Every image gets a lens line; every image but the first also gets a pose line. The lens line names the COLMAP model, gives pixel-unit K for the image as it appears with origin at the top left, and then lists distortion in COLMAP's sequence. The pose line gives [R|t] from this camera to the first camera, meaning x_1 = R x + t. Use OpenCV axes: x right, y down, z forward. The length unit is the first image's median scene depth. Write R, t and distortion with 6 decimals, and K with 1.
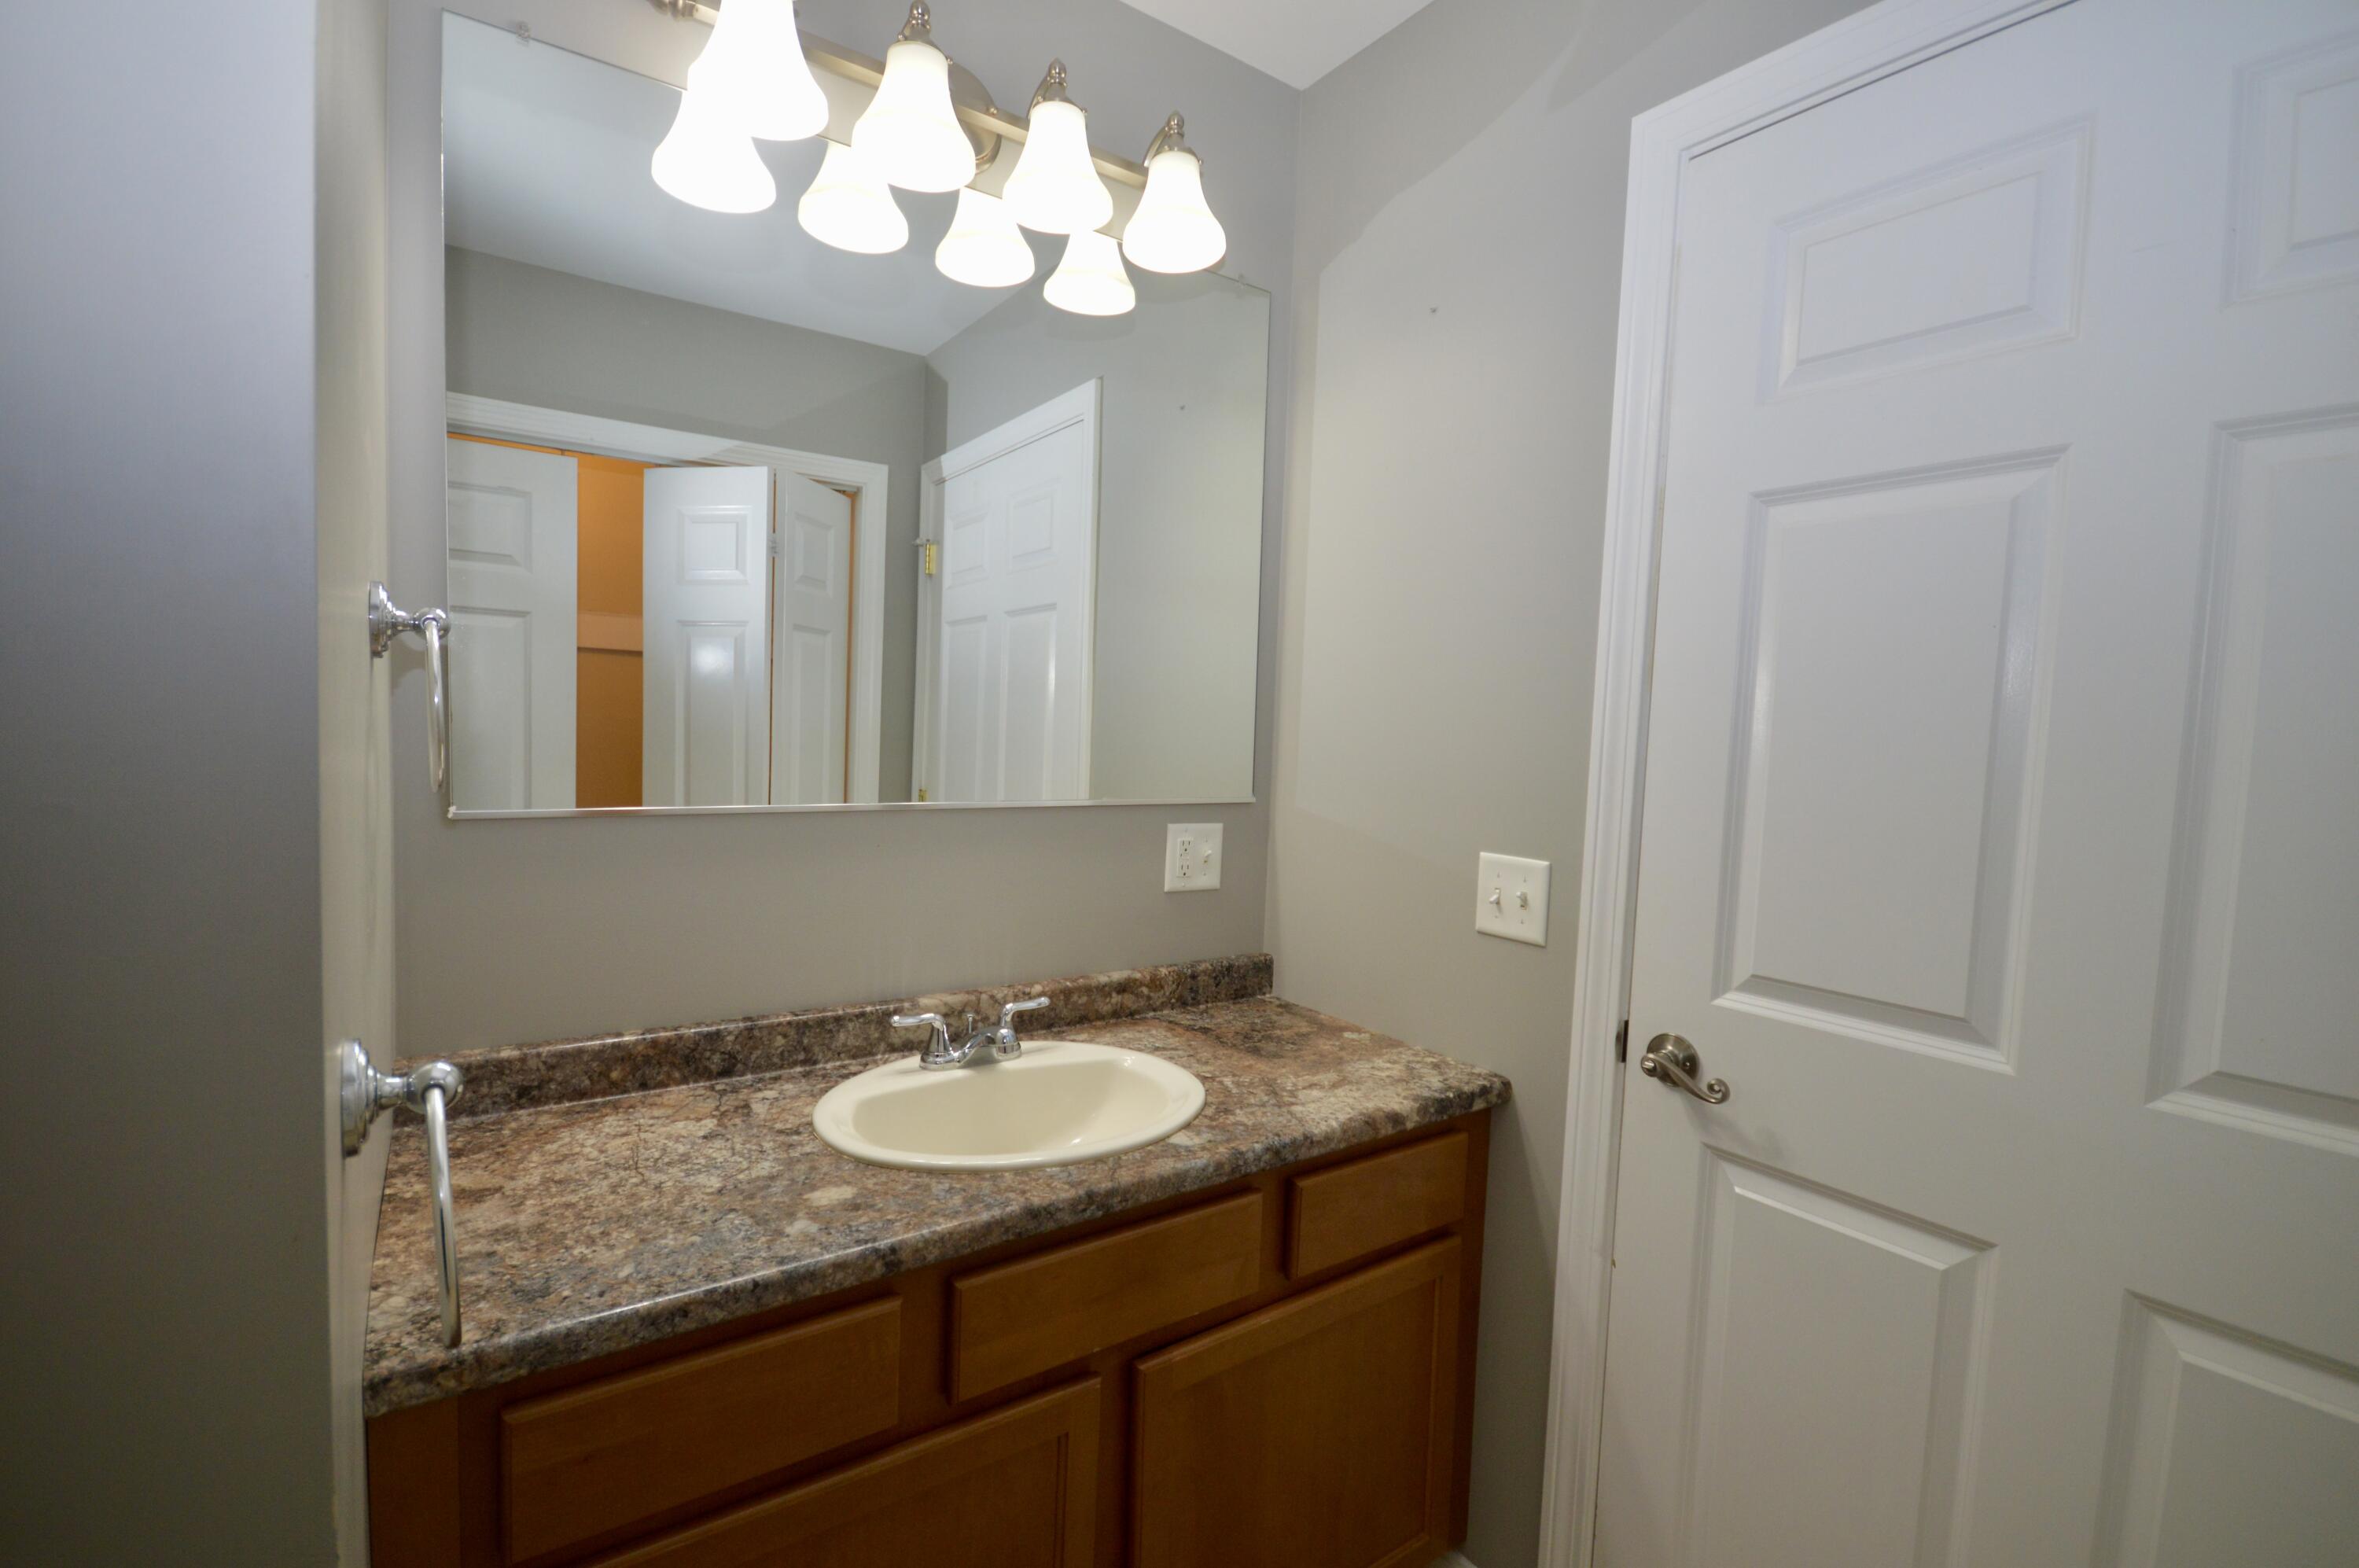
lens RADIAL K [[1053.0, 0, 1182.4], [0, 1053.0, 790.0], [0, 0, 1]] dist [0.000488, -0.005145]
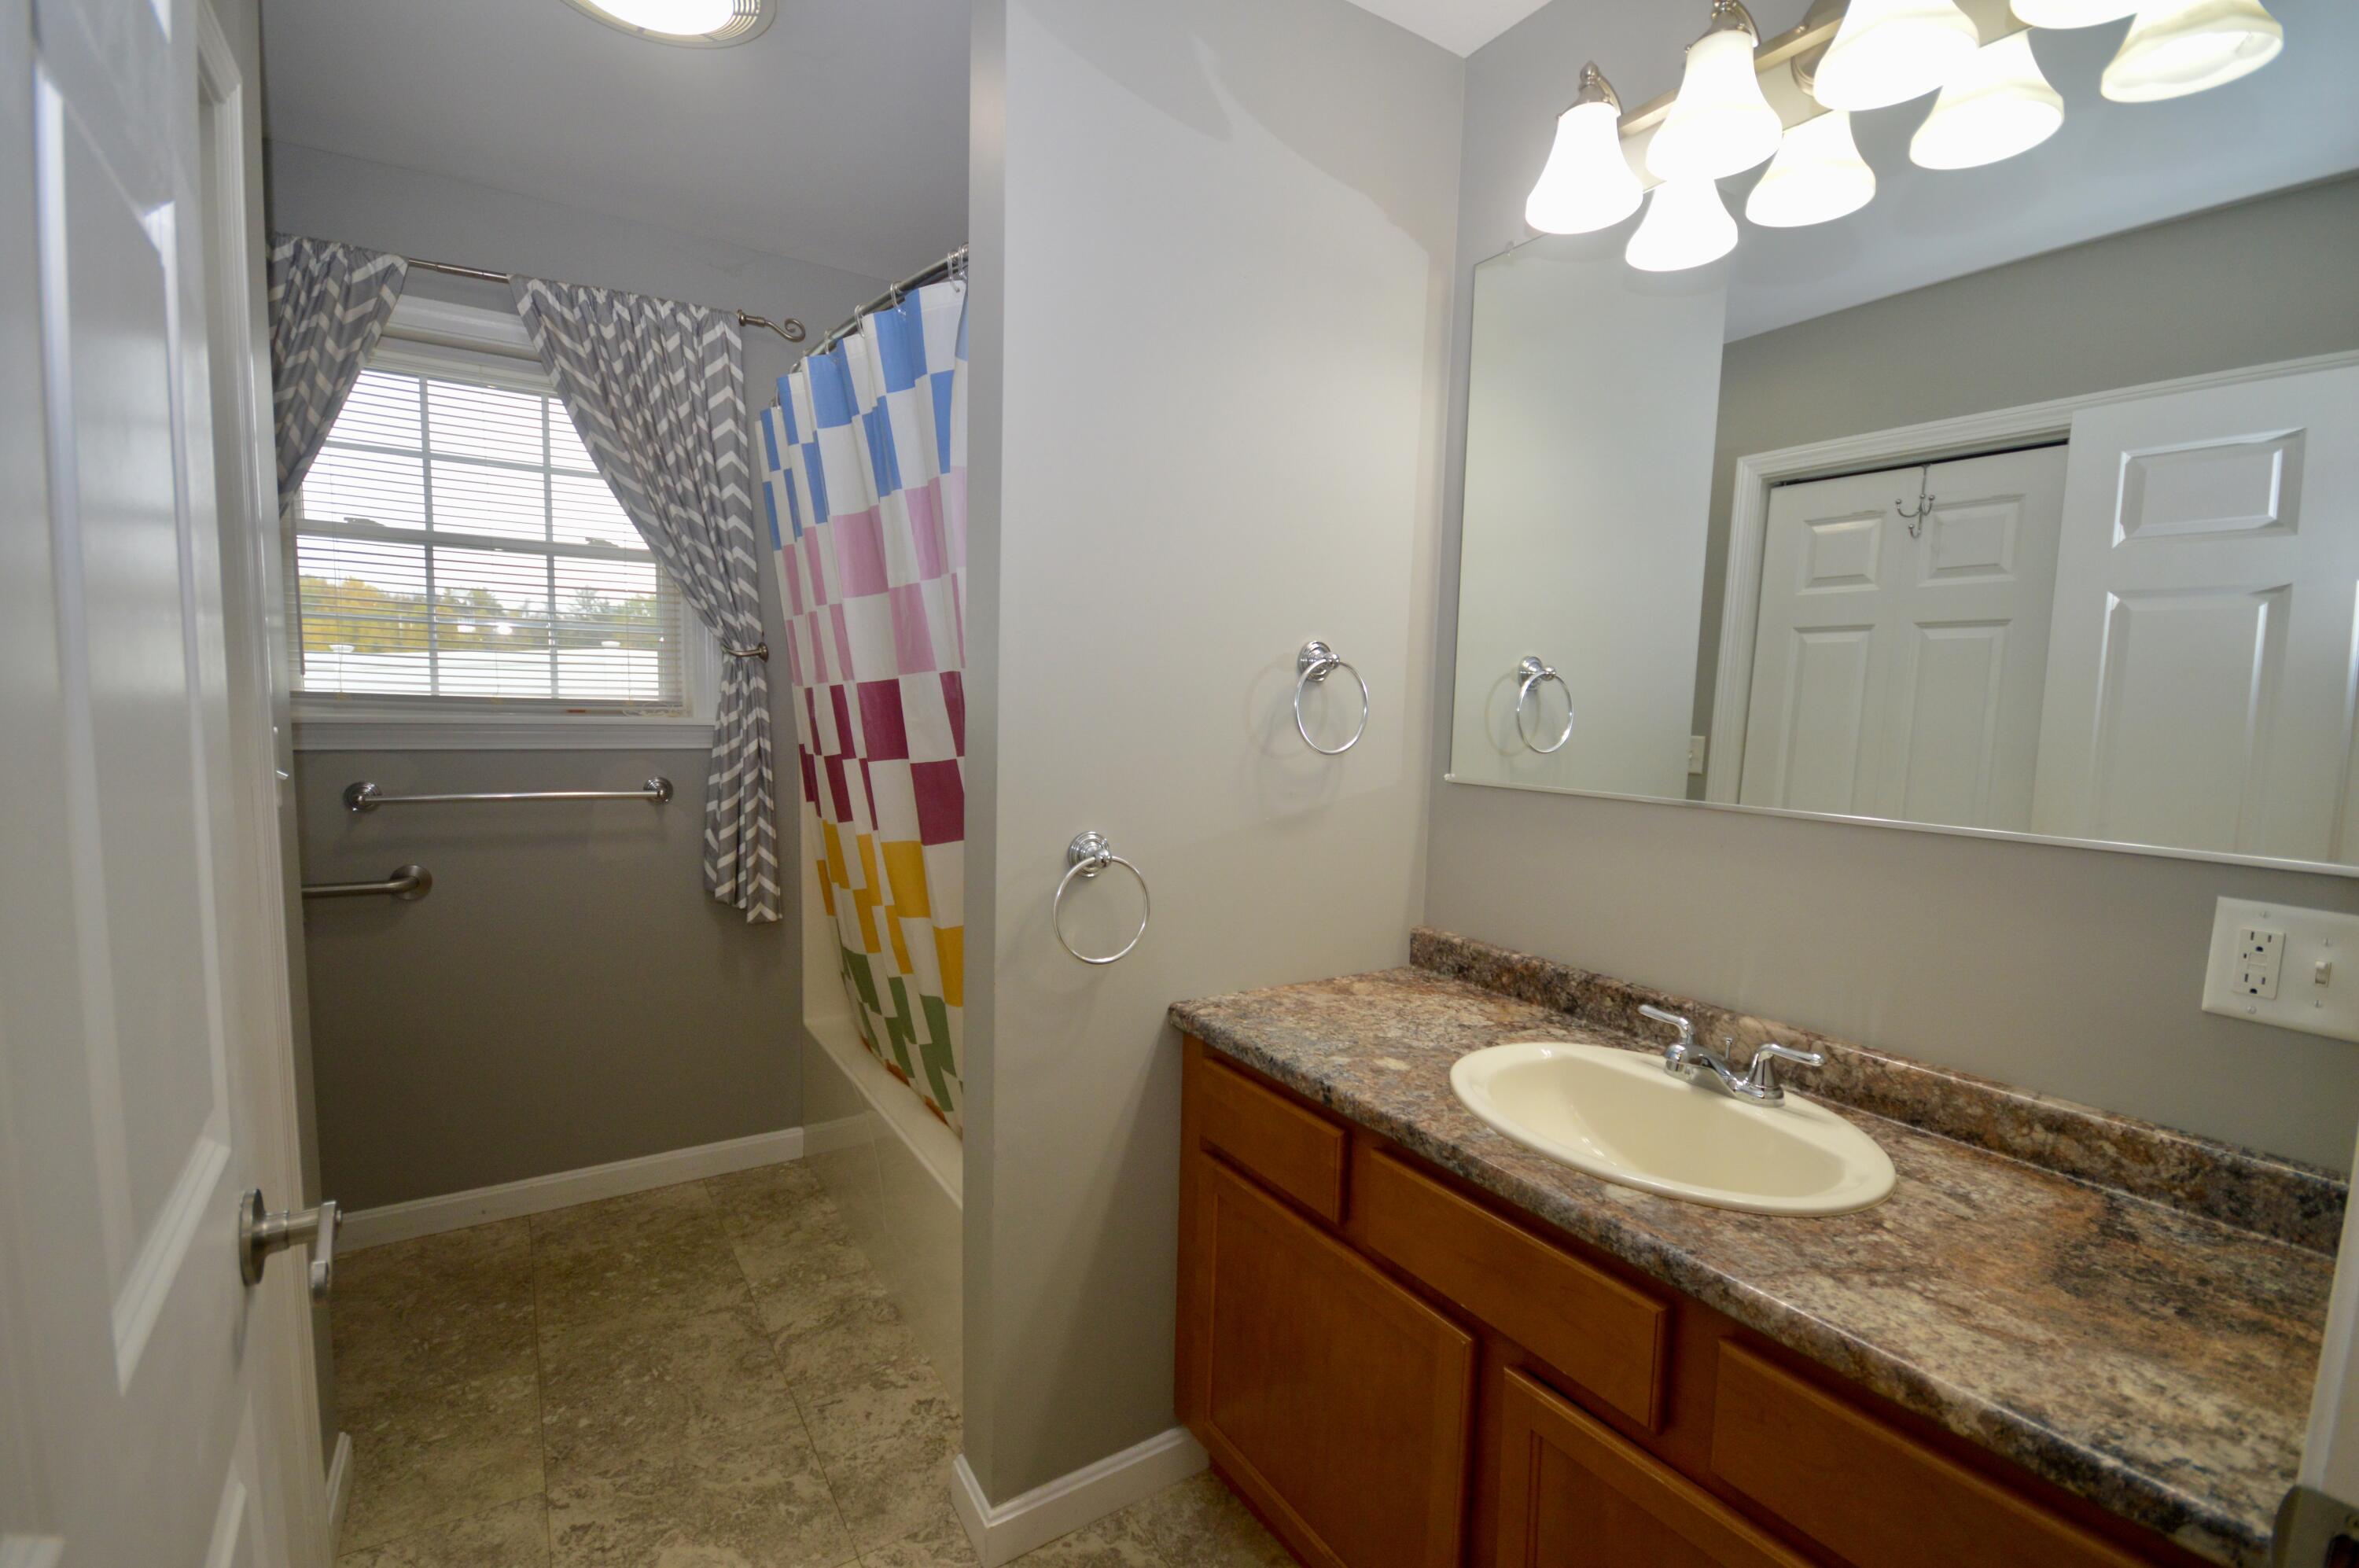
lens RADIAL K [[1053.0, 0, 1174.7], [0, 1053.0, 781.4], [0, 0, 1]] dist [0.000488, -0.005145]
pose [[-0.060833, 0.041445, -0.997287, 0.815056], [-0.086157, 0.995190, 0.046614, -0.010892], [0.994423, 0.088759, -0.056970, 0.617541]]
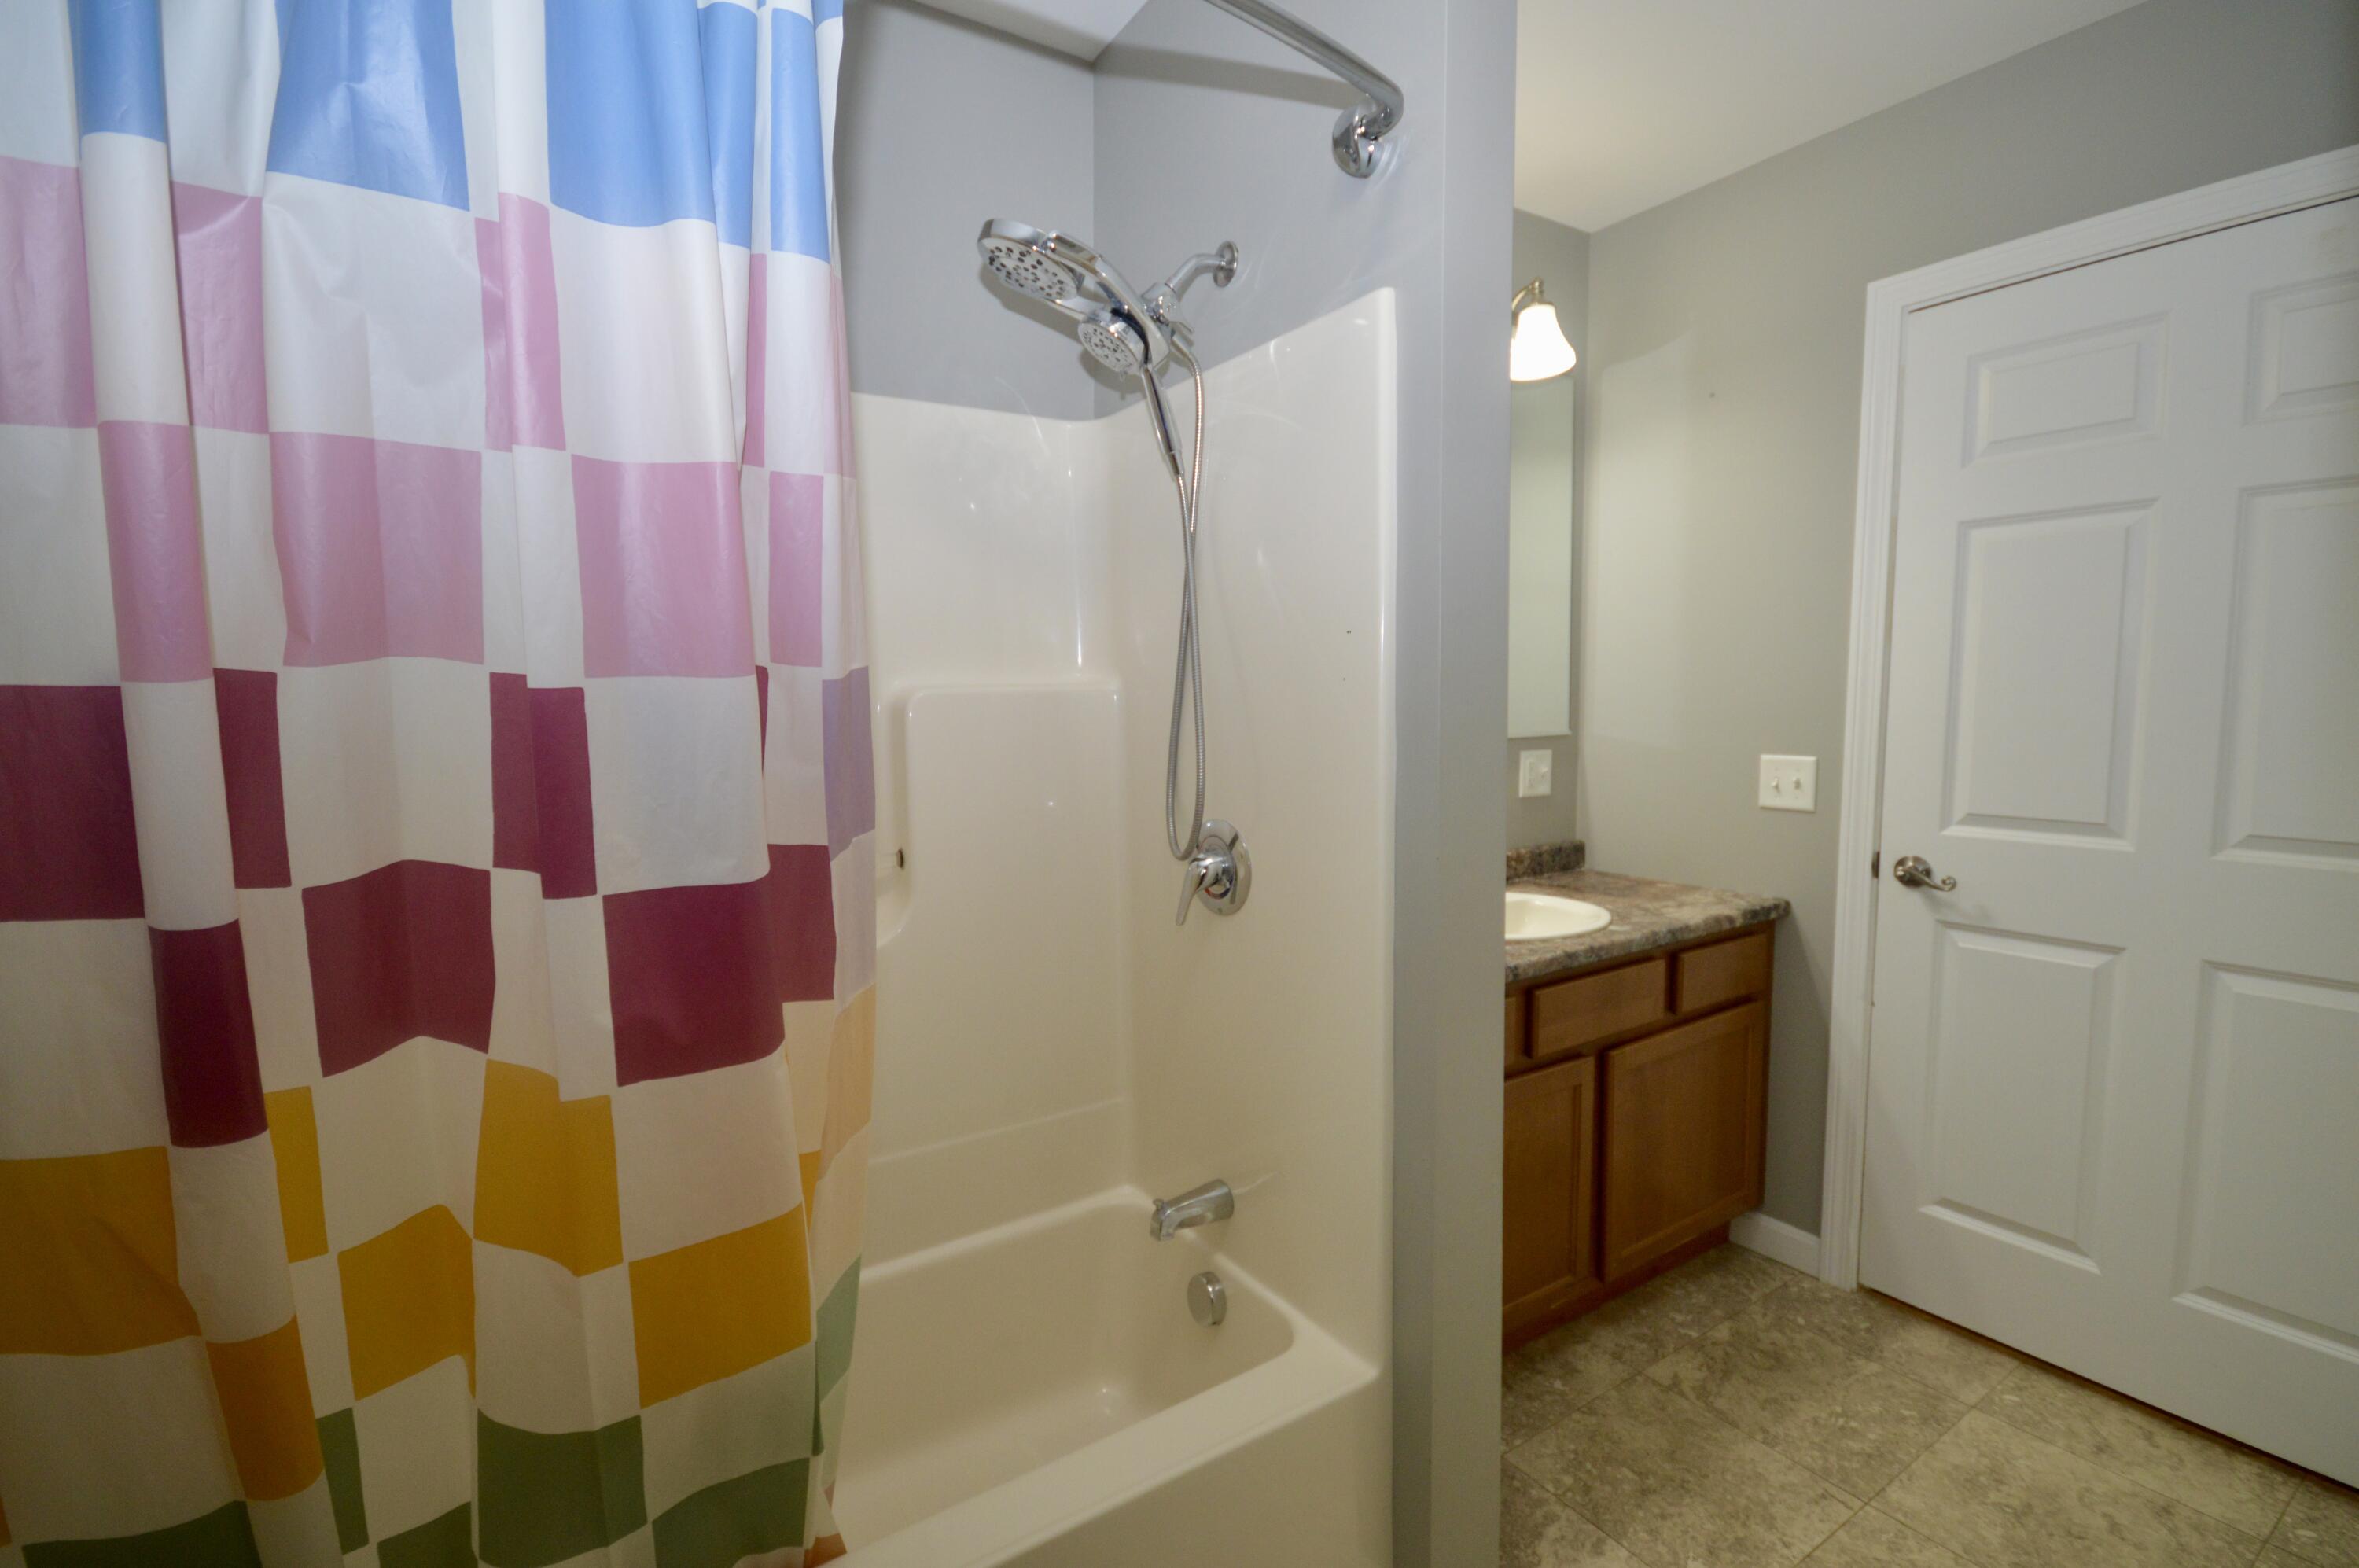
lens RADIAL K [[1053.0, 0, 1179.0], [0, 1053.0, 788.8], [0, 0, 1]] dist [0.000488, -0.005145]
pose [[0.997252, -0.048089, -0.056355, -0.554514], [0.049877, 0.998282, 0.030747, 0.021943], [0.054779, -0.033474, 0.997937, -0.664277]]
